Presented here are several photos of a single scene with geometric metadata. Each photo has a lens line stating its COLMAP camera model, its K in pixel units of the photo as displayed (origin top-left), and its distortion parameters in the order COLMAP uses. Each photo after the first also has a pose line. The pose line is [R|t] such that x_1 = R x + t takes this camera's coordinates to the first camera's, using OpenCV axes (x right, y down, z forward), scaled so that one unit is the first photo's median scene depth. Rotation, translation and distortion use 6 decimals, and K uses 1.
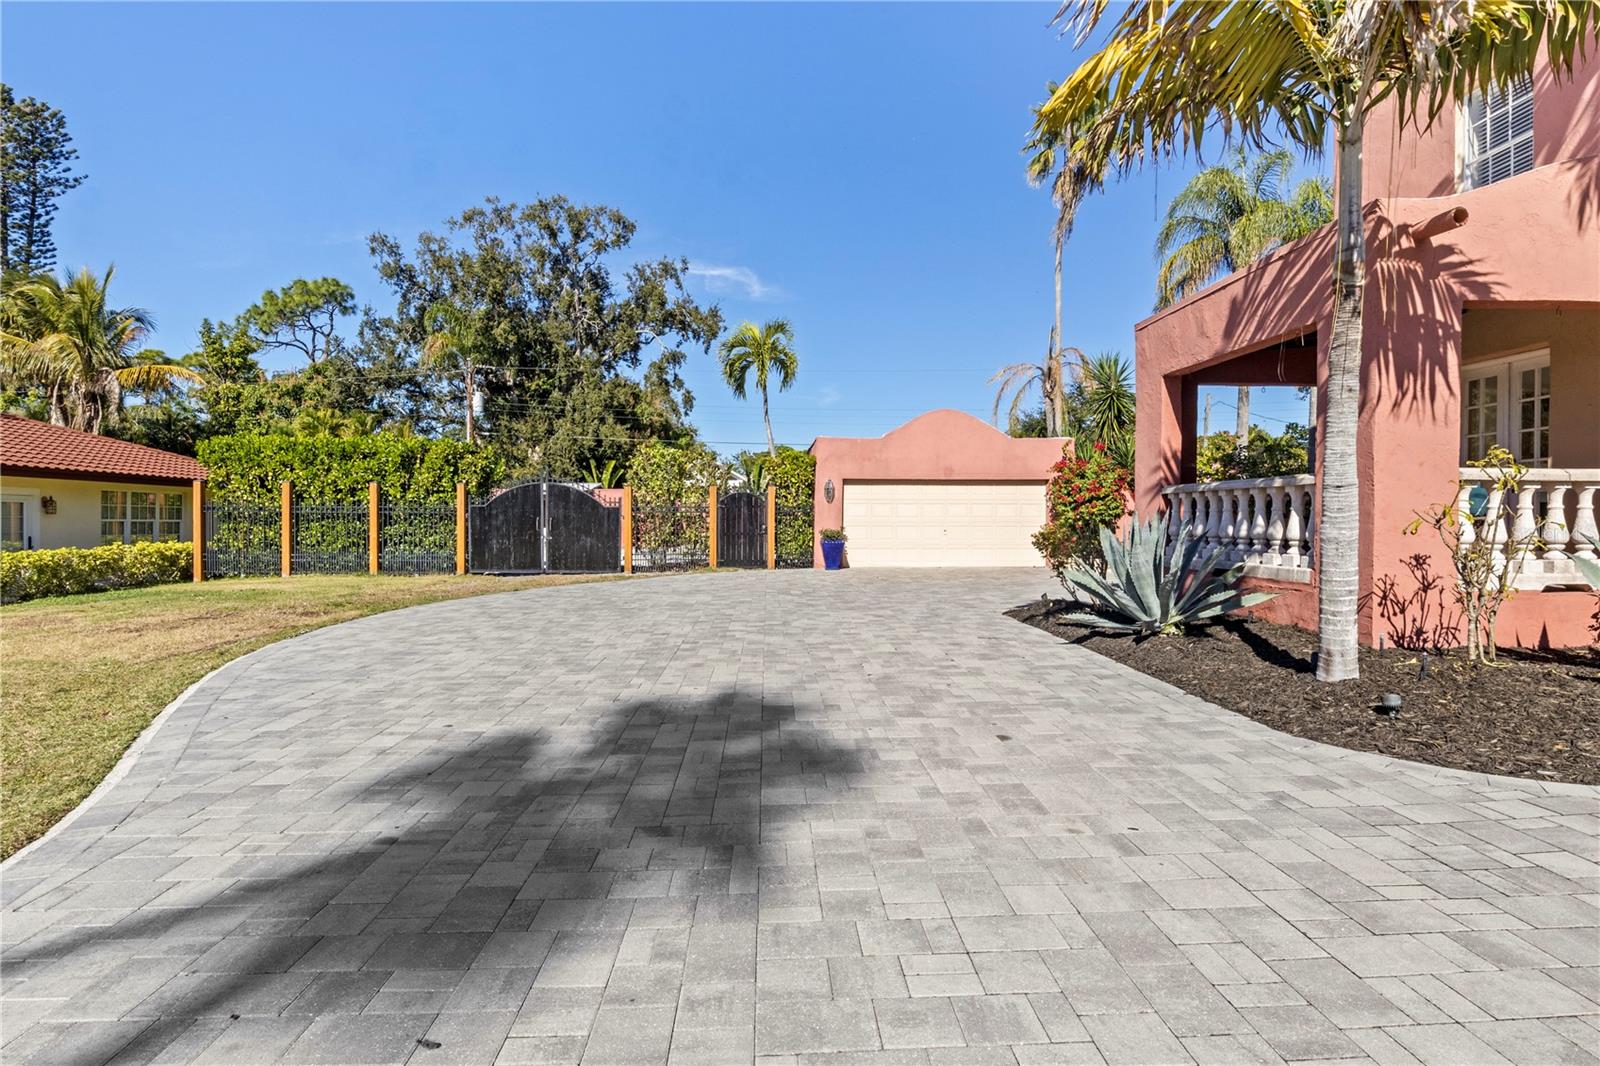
lens RADIAL K [[802.4, 0, 800.0], [0, 802.4, 533.0], [0, 0, 1]] dist [-0.002400, 0.001043]
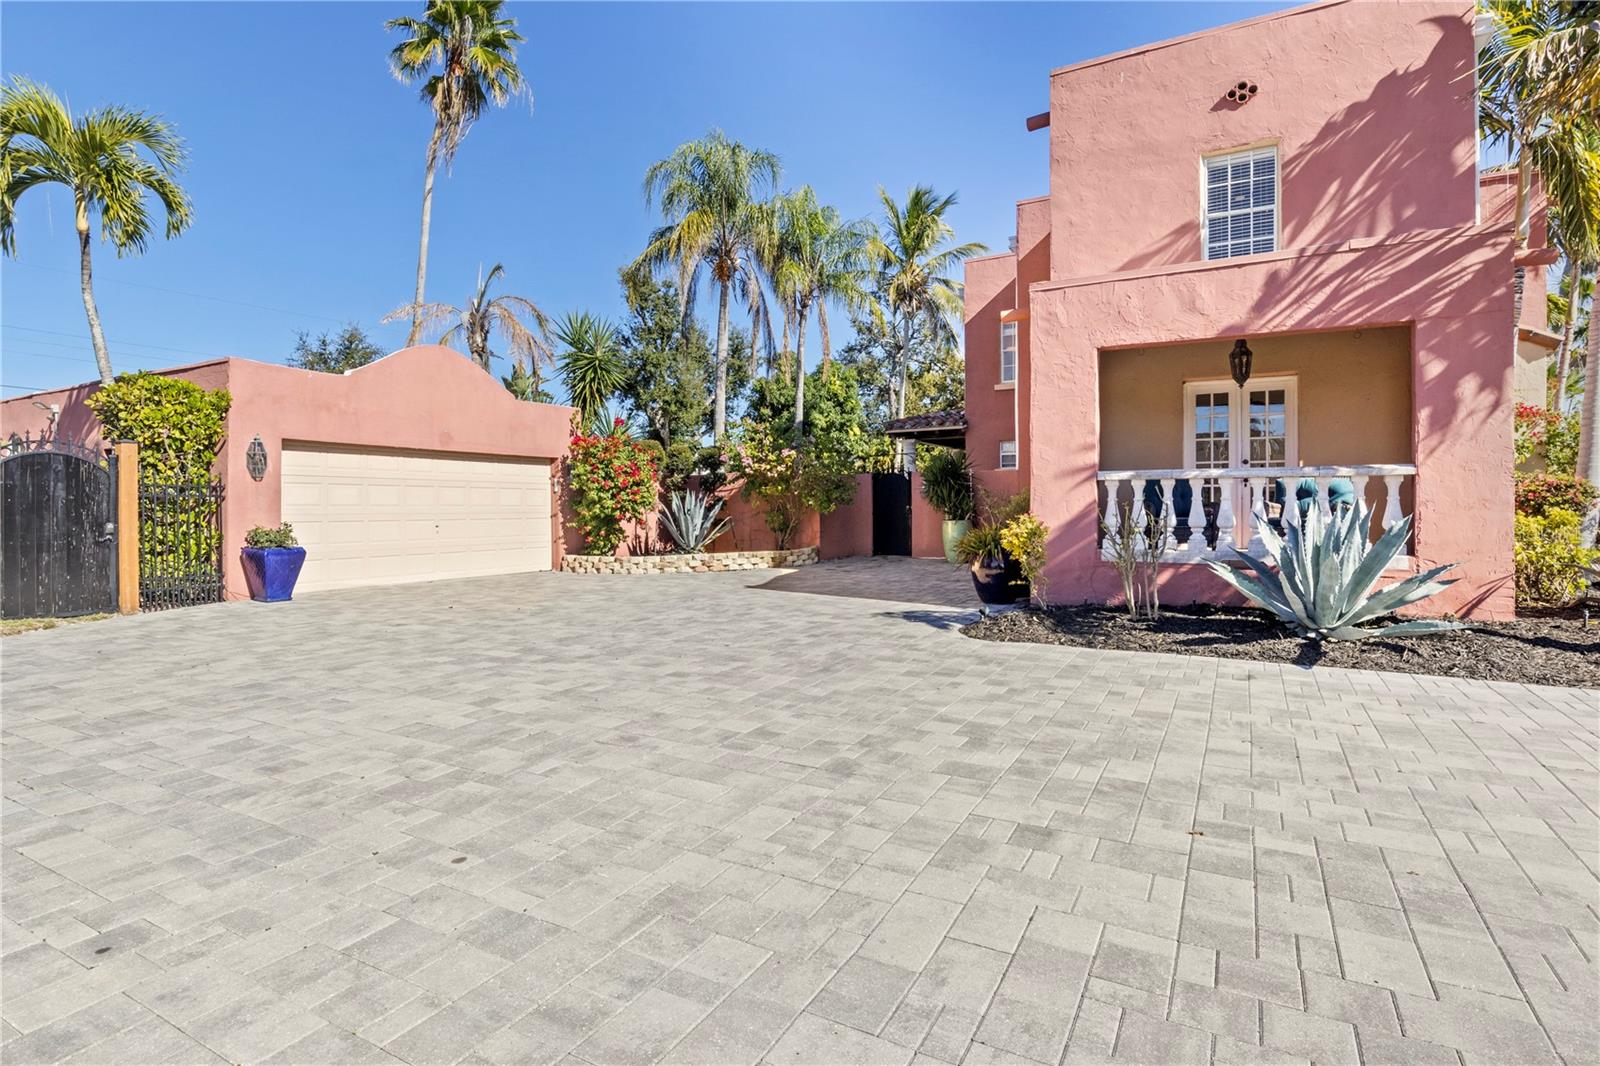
lens RADIAL K [[814.6, 0, 794.4], [0, 814.6, 504.5], [0, 0, 1]] dist [0.000078, 0.000349]
pose [[0.542615, 0.002221, 0.839979, -0.235955], [0.014883, 0.999814, -0.012258, -0.008257], [-0.839850, 0.019153, 0.542481, 0.382299]]
